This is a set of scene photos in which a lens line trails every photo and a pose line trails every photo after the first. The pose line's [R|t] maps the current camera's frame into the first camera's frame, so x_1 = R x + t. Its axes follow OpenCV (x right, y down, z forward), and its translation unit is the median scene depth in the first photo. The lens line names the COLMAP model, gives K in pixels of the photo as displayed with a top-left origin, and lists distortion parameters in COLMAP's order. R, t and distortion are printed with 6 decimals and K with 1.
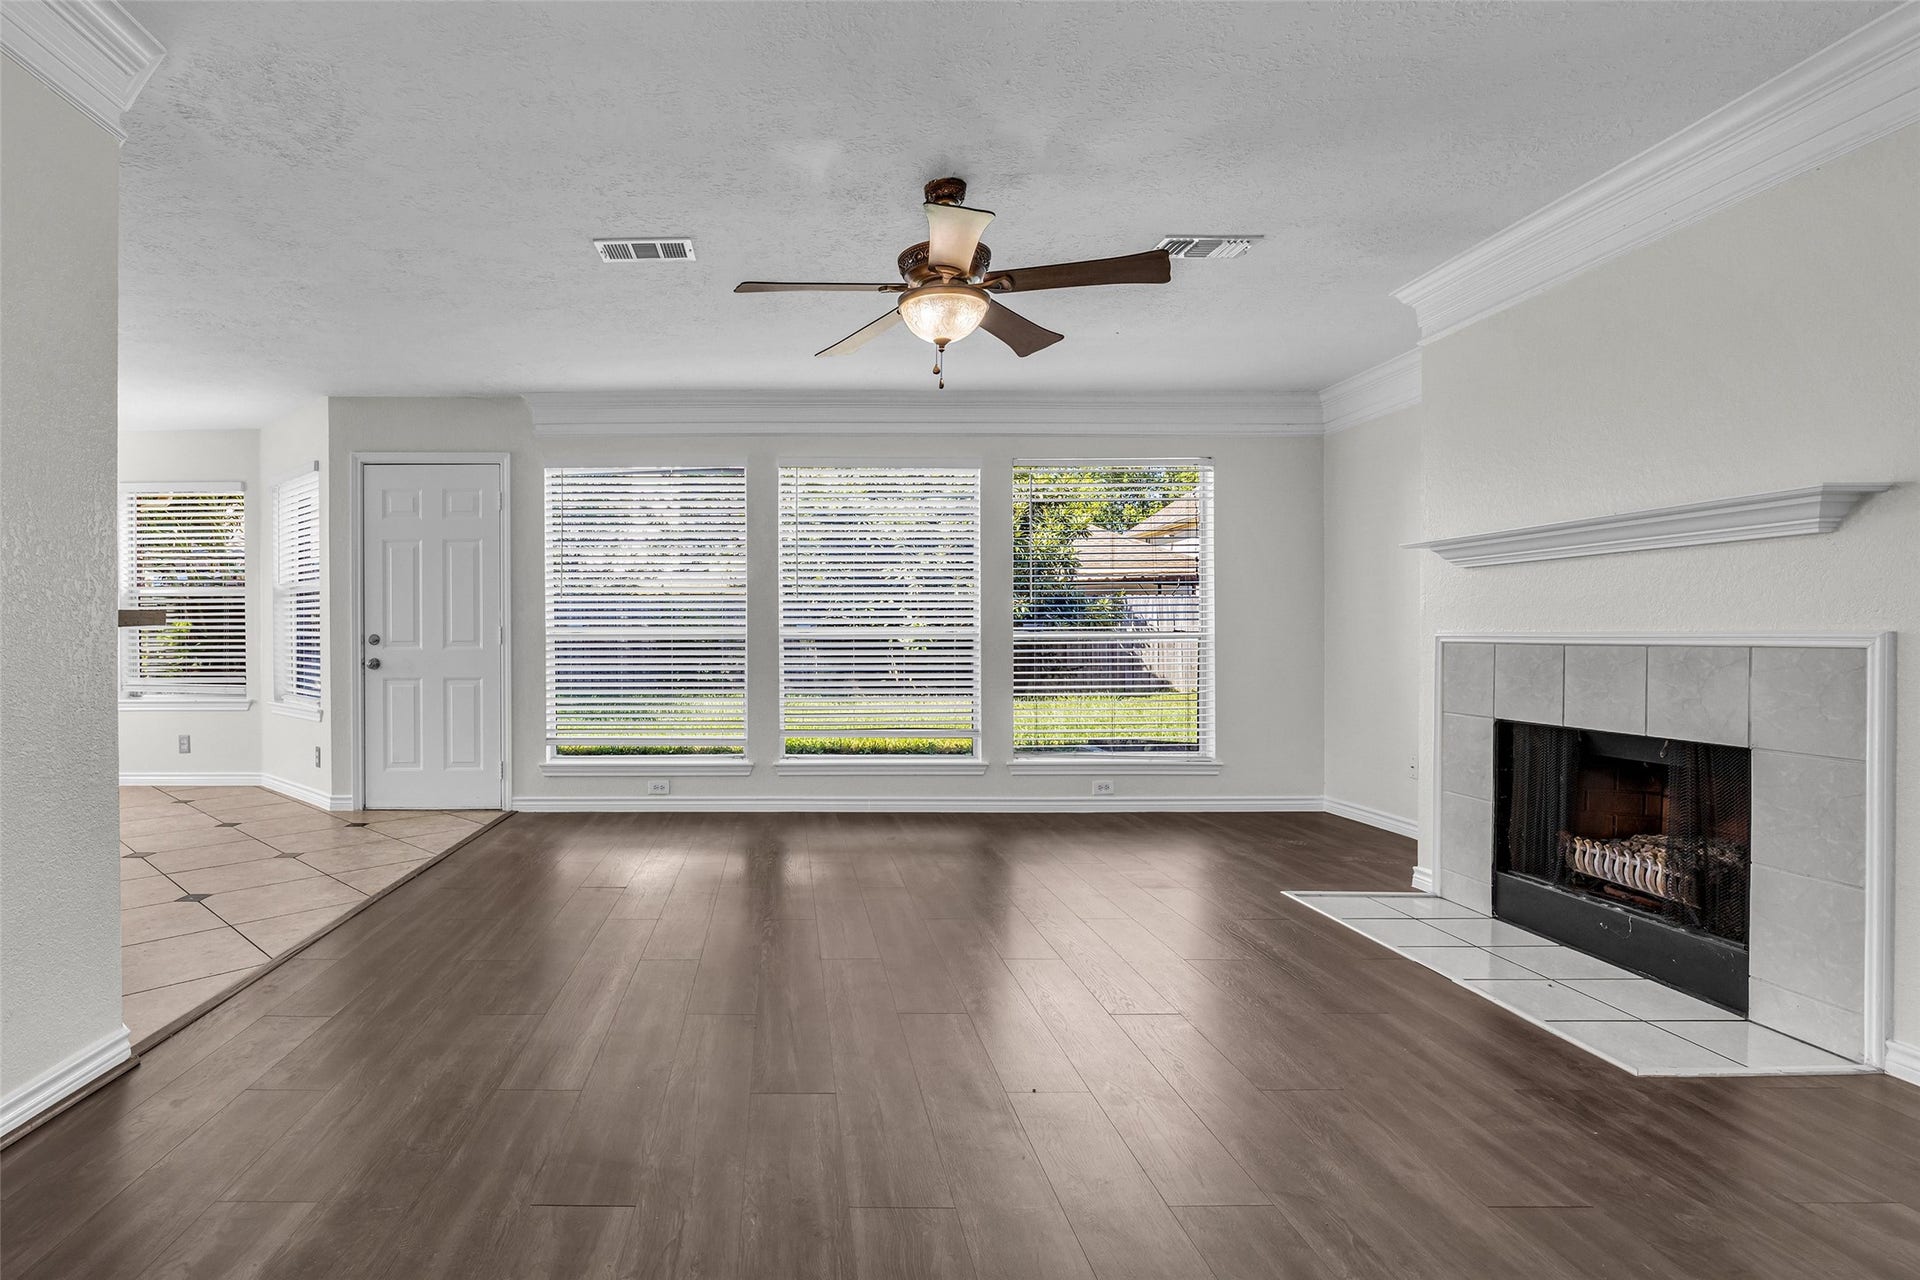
lens RADIAL K [[984.7, 0, 960.0], [0, 984.7, 640.0], [0, 0, 1]] dist [-0.003908, 0.000813]
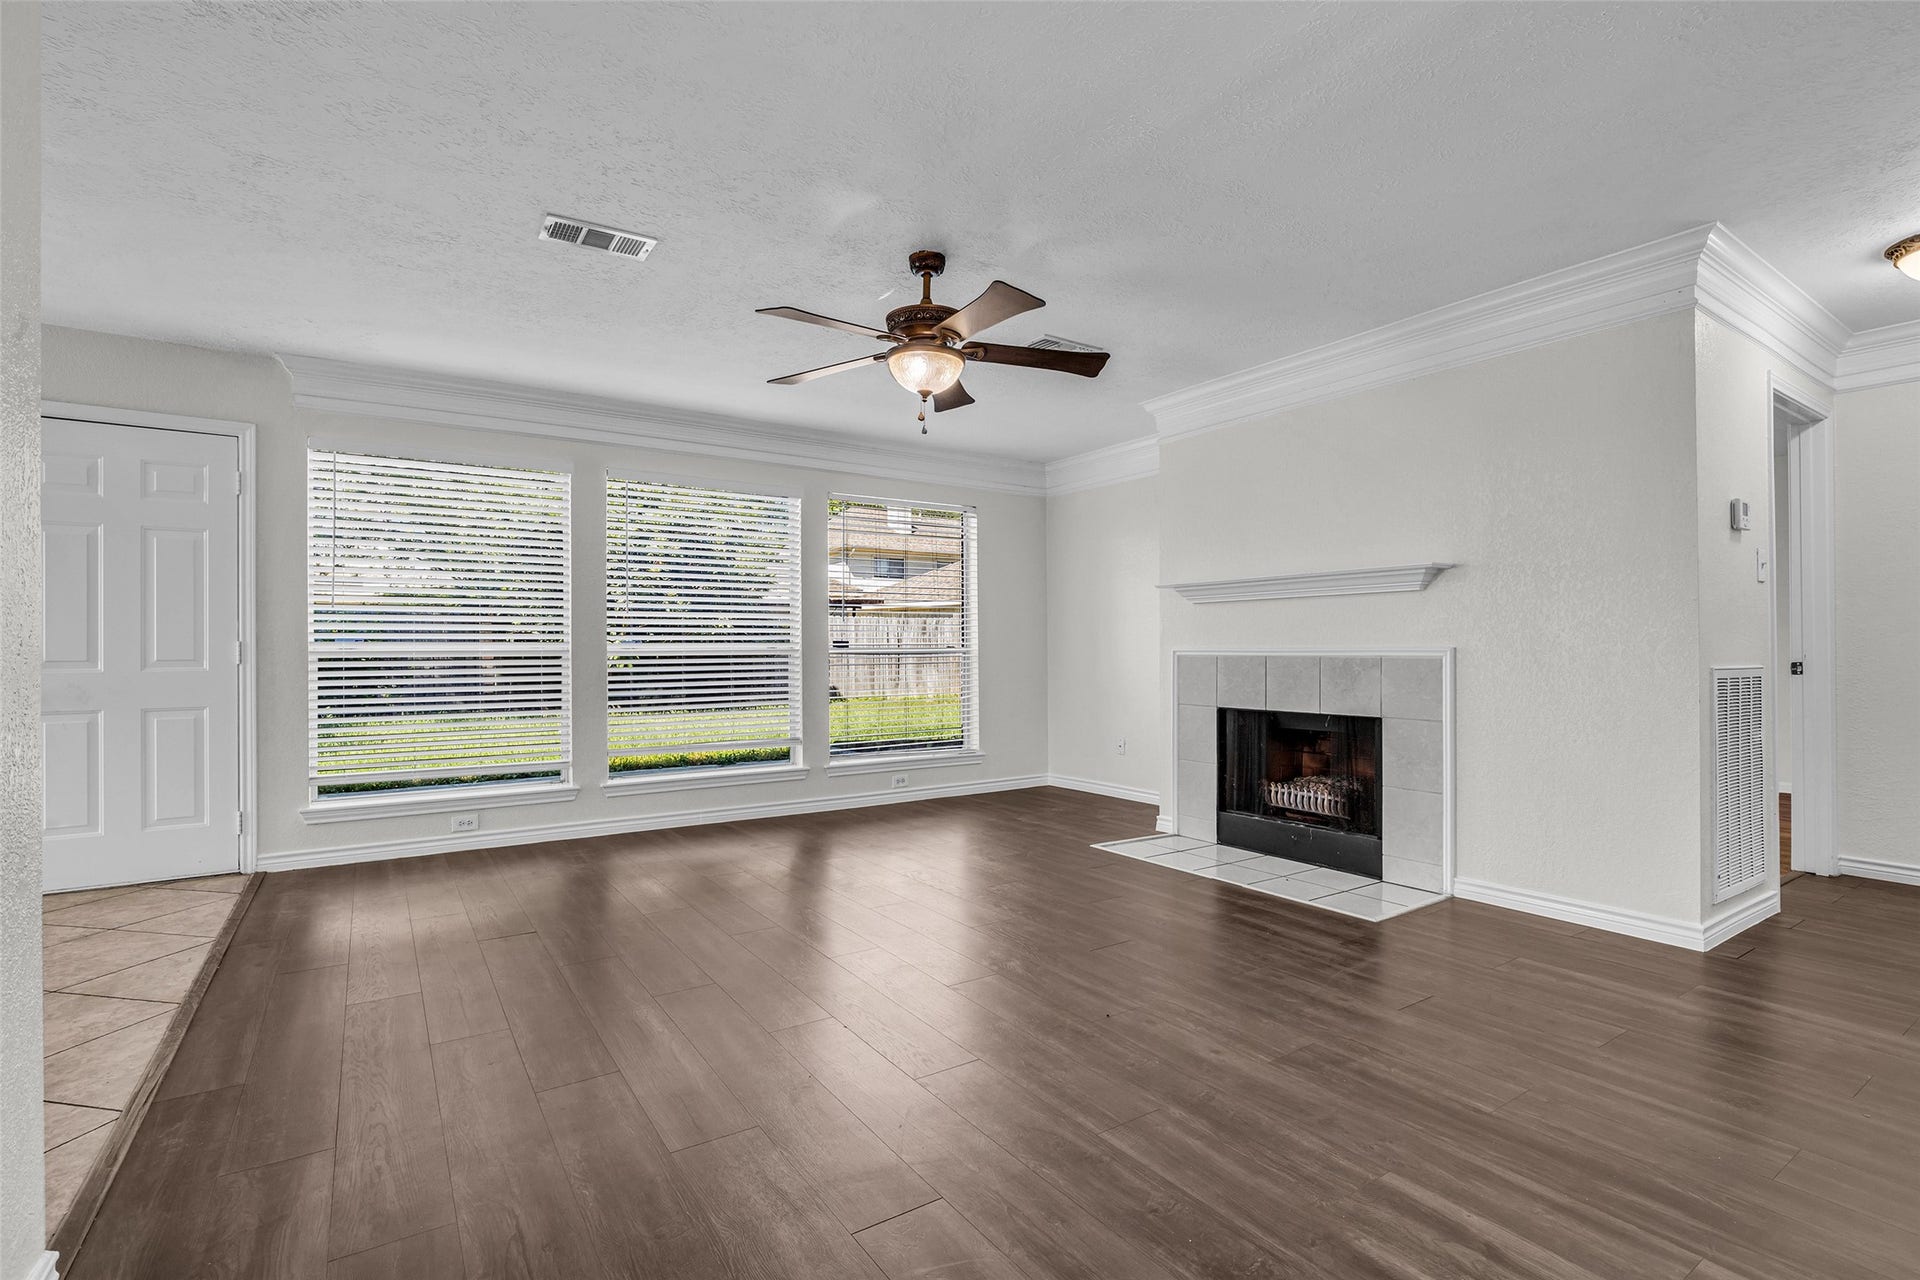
lens RADIAL K [[882.0, 0, 960.0], [0, 882.0, 640.0], [0, 0, 1]] dist [-0.001285, -0.000776]
pose [[0.832166, 0.005212, 0.554502, -0.501761], [0.004646, 0.999855, -0.016370, 0.000002], [-0.554507, 0.016199, 0.832021, 0.120711]]
